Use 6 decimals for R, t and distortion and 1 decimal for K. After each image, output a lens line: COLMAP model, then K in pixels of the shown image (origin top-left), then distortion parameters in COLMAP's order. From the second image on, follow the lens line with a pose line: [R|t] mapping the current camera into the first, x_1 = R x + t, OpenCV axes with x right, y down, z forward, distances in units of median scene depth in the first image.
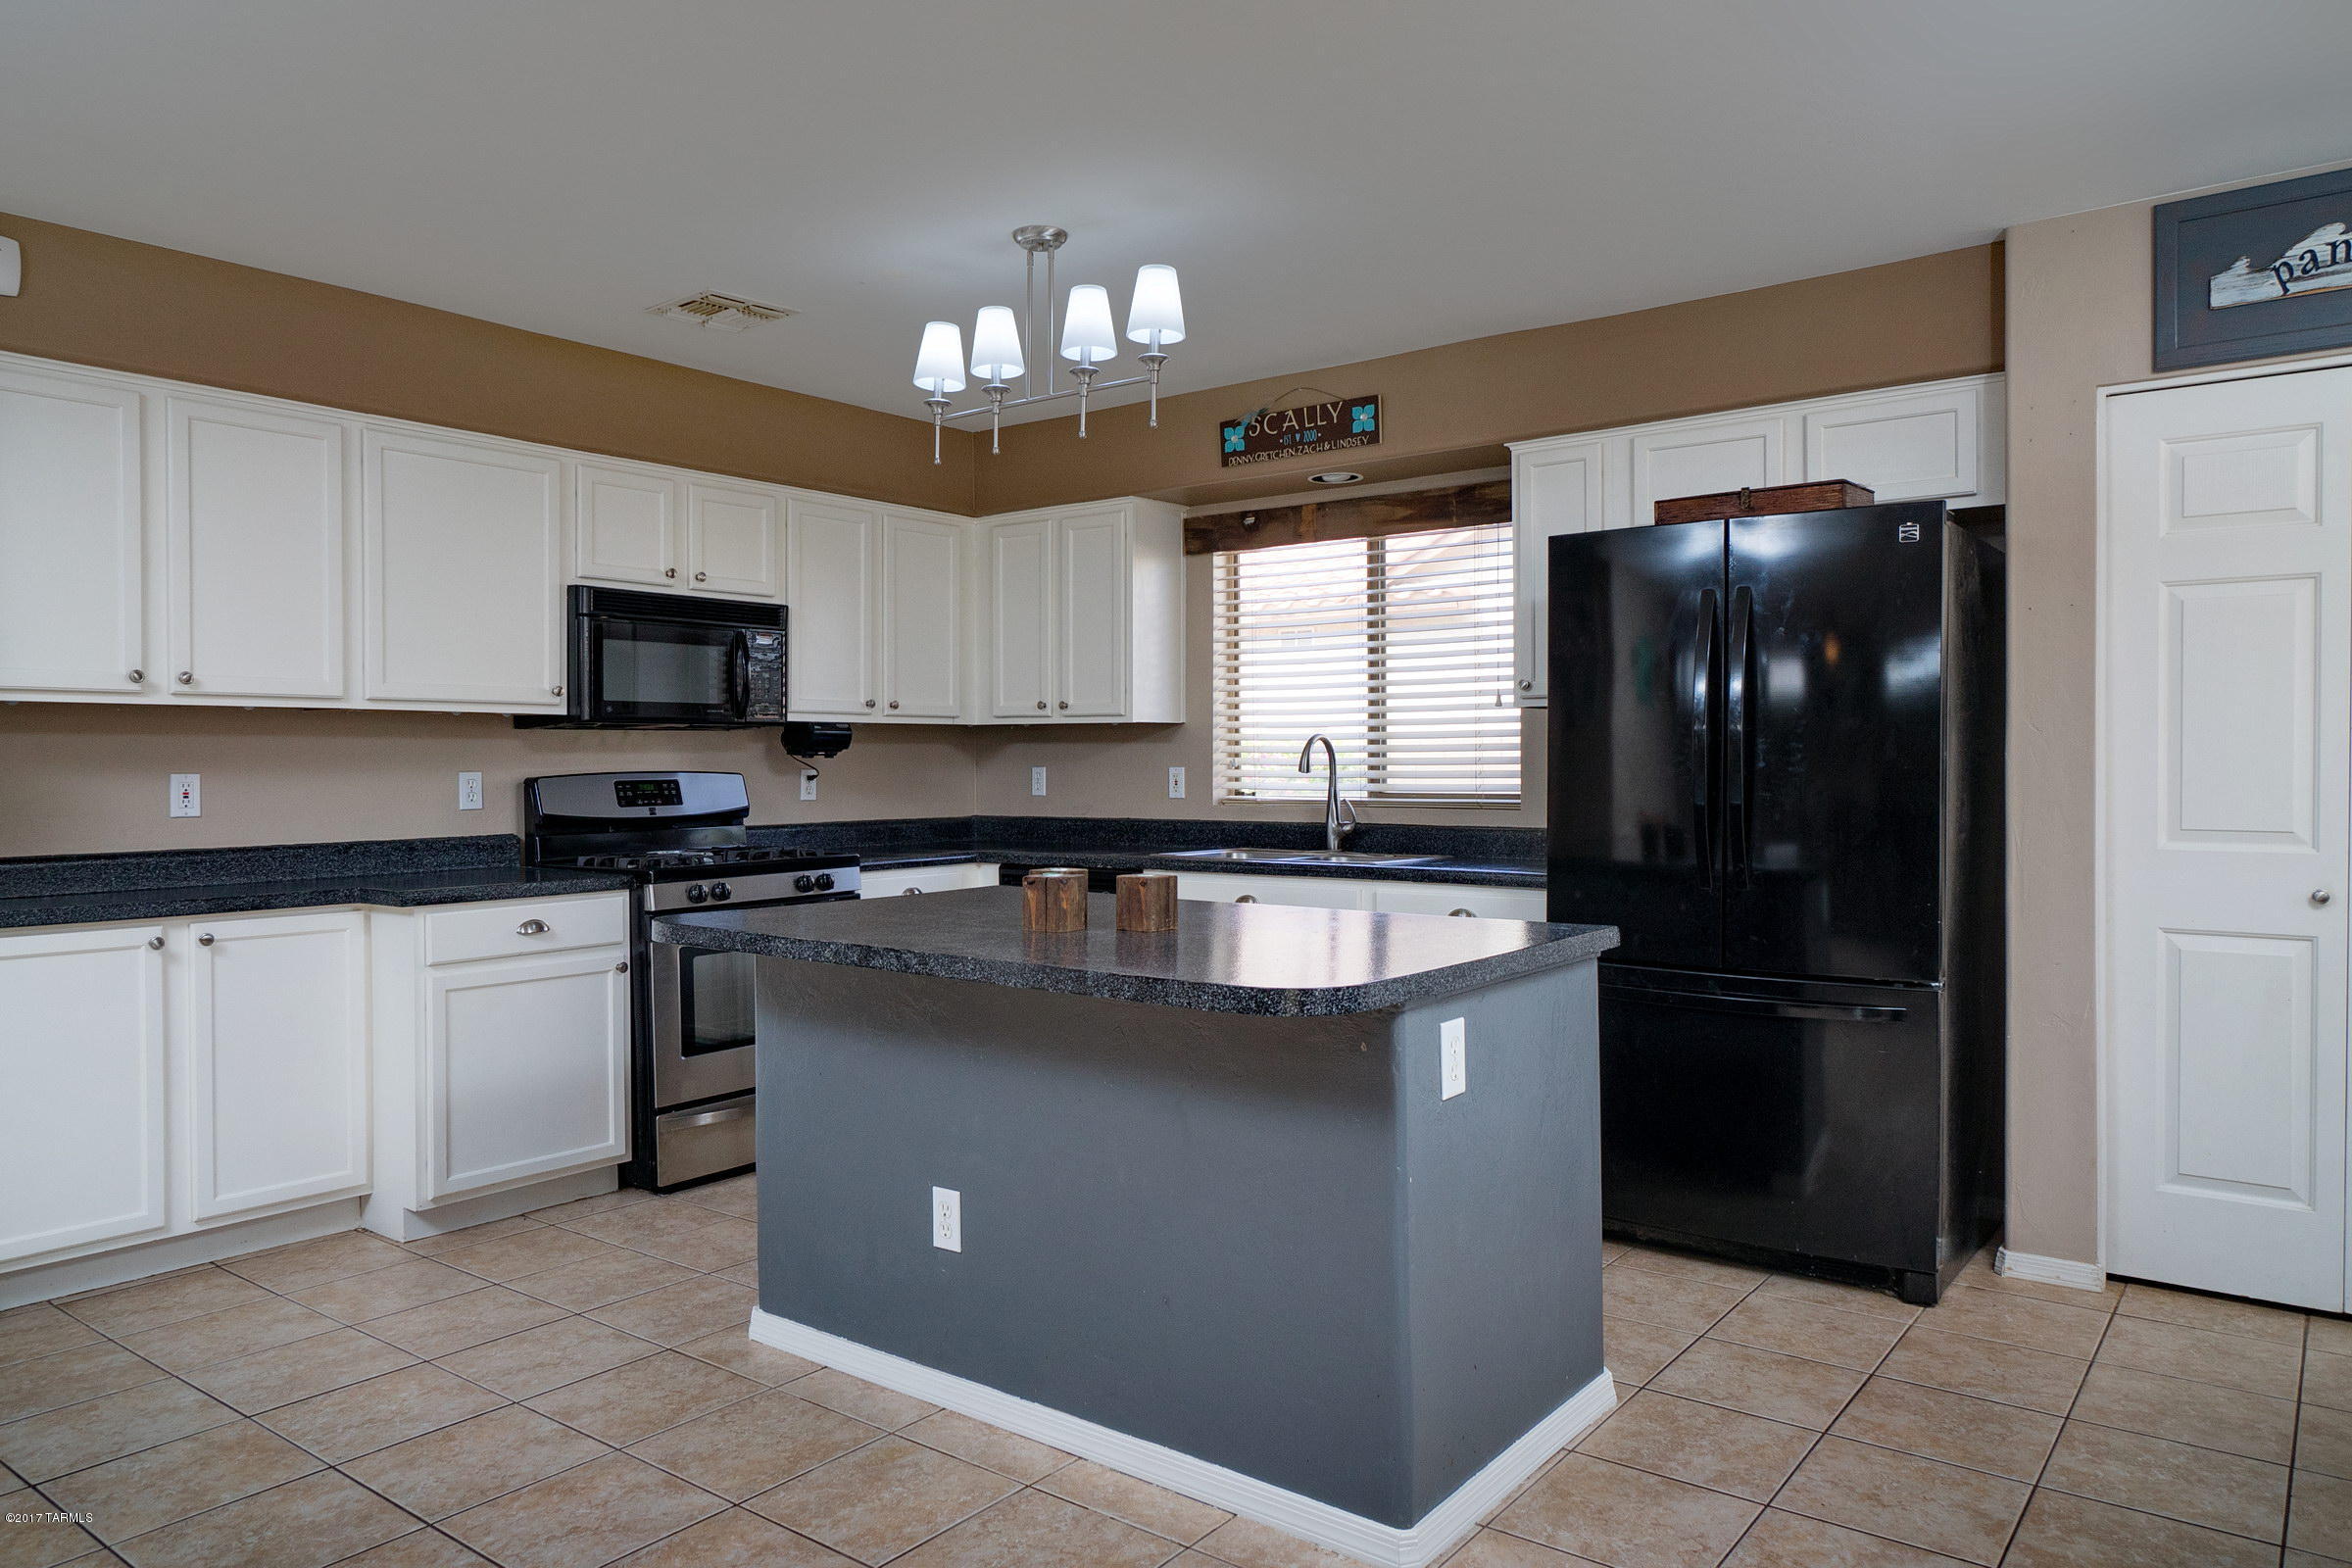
lens RADIAL K [[1590.5, 0, 1075.1], [0, 1590.5, 784.1], [0, 0, 1]] dist [-0.026215, 0.001223]
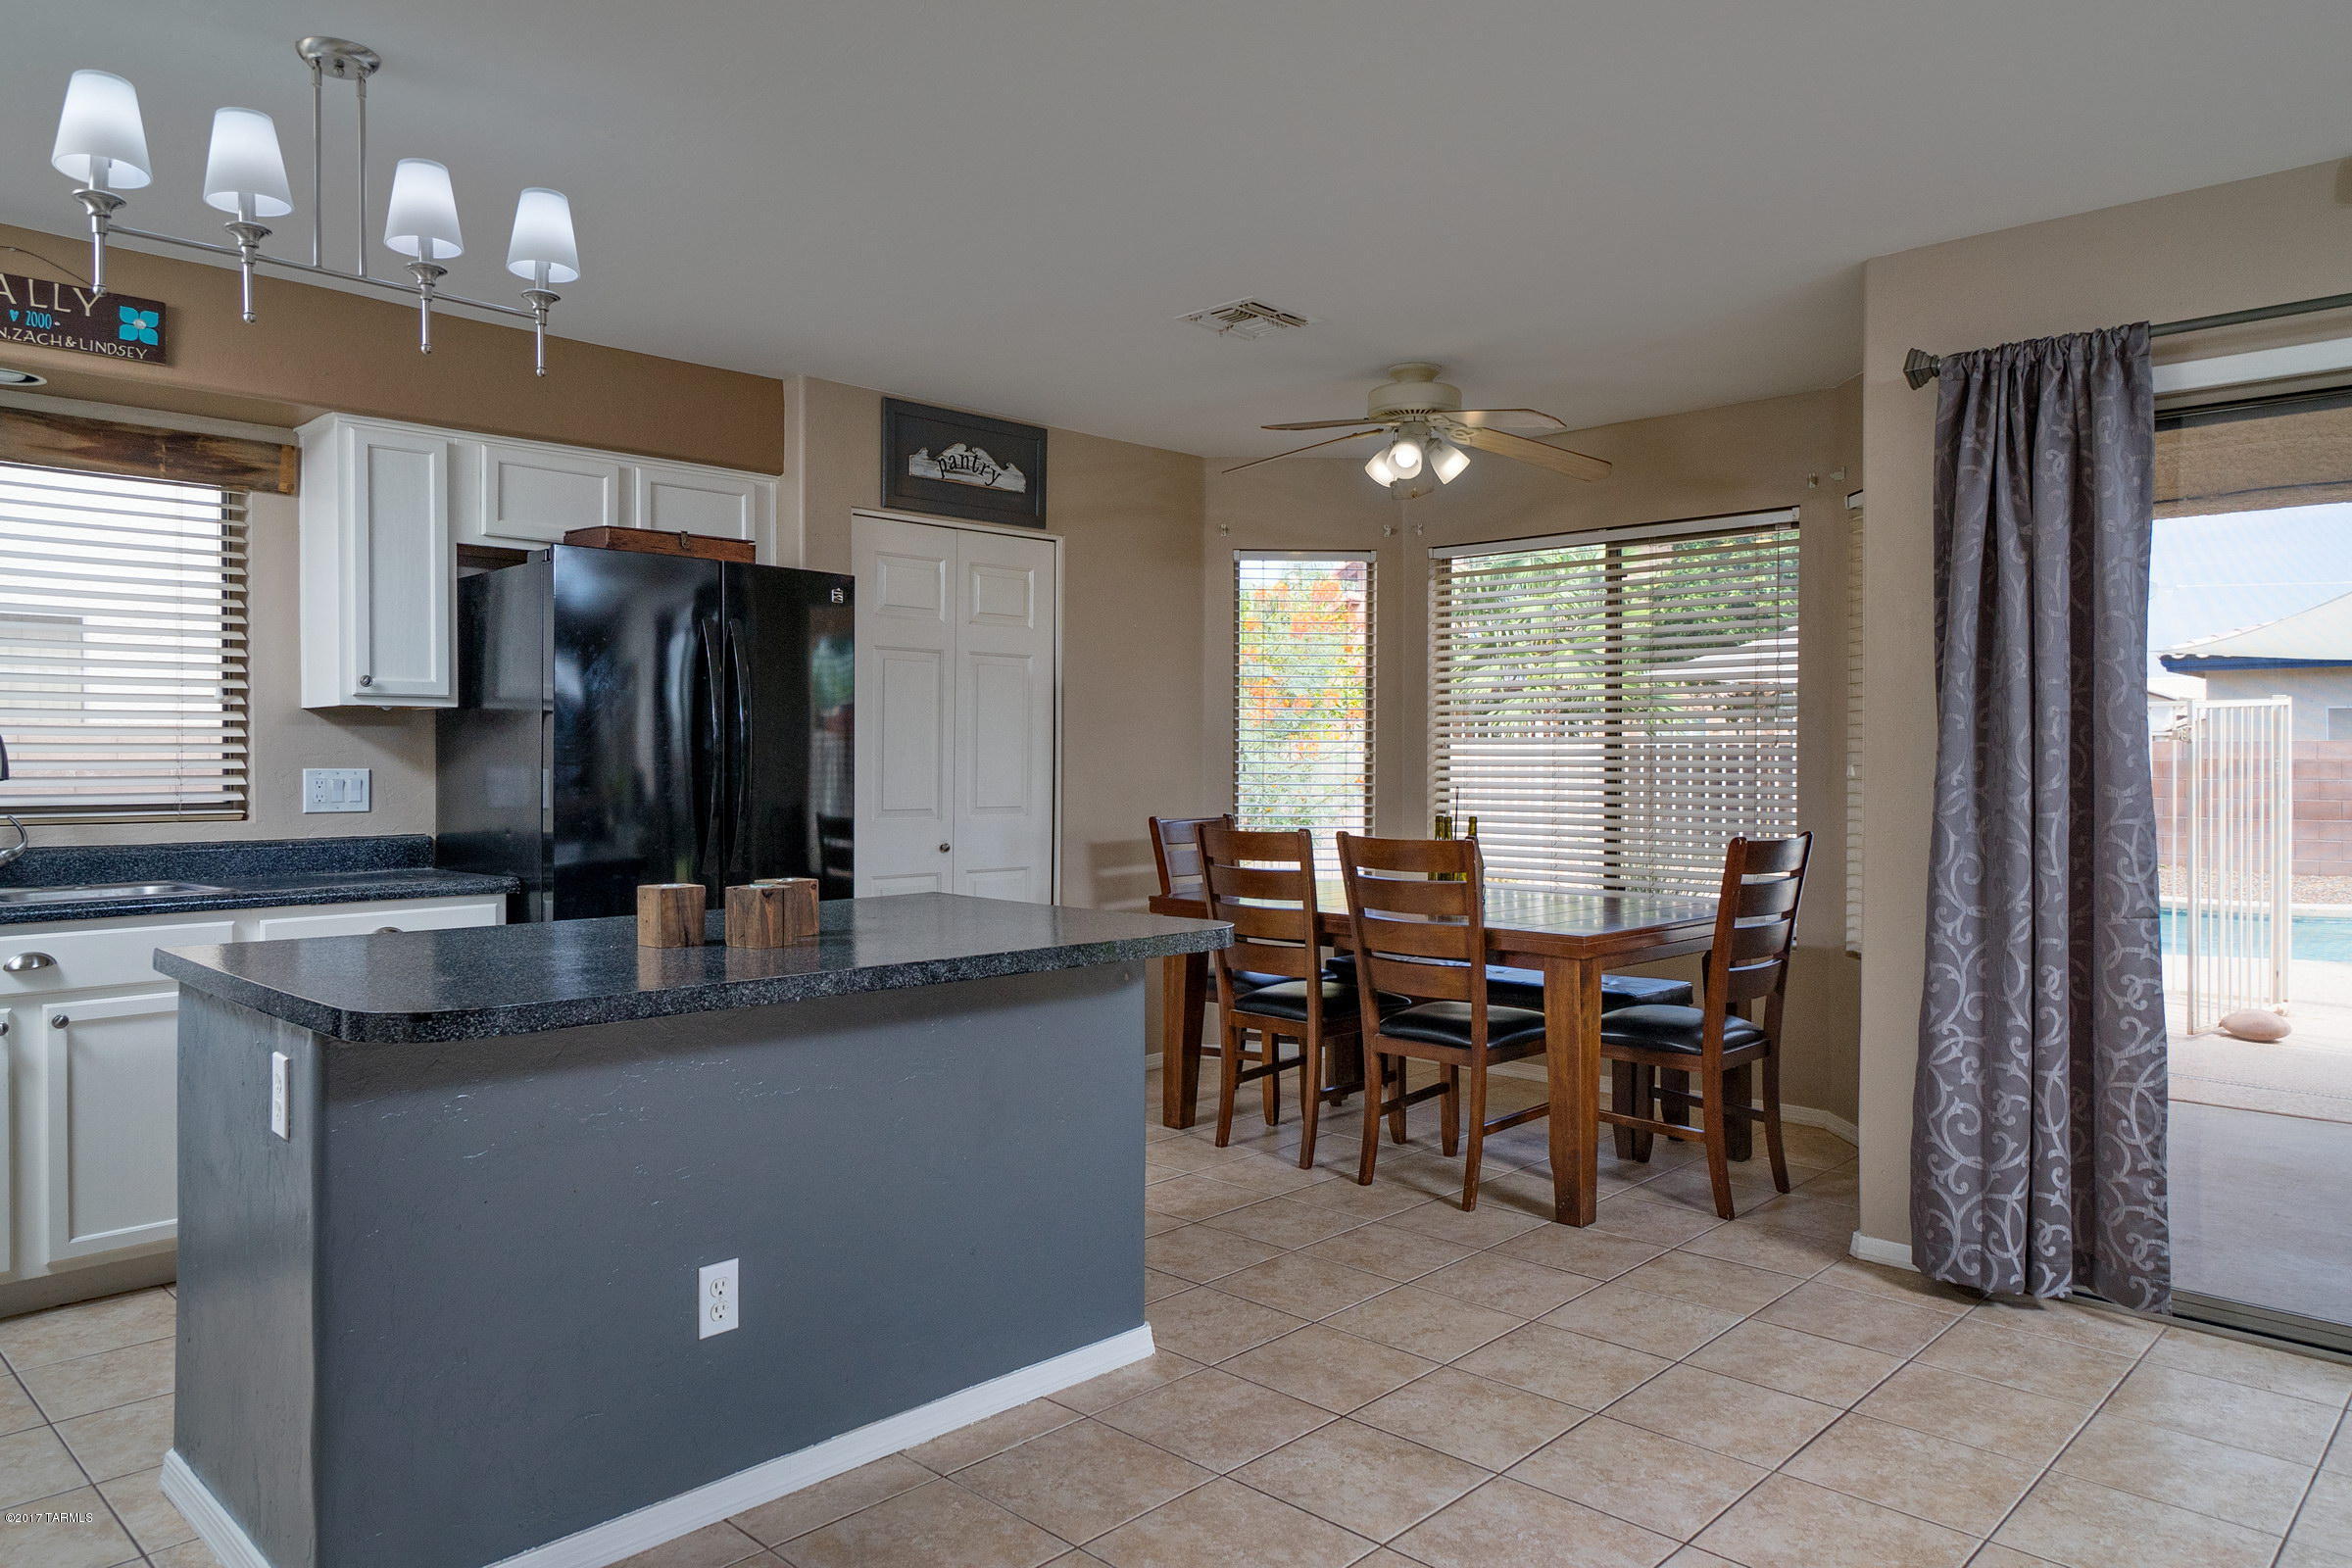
lens RADIAL K [[1530.7, 0, 1176.0], [0, 1530.7, 784.0], [0, 0, 1]] dist [0.005218, 0.001499]
pose [[0.079996, -0.008463, 0.996759, -0.765433], [0.009787, 0.999922, 0.007704, -0.003961], [-0.996747, 0.009139, 0.080073, 0.601818]]
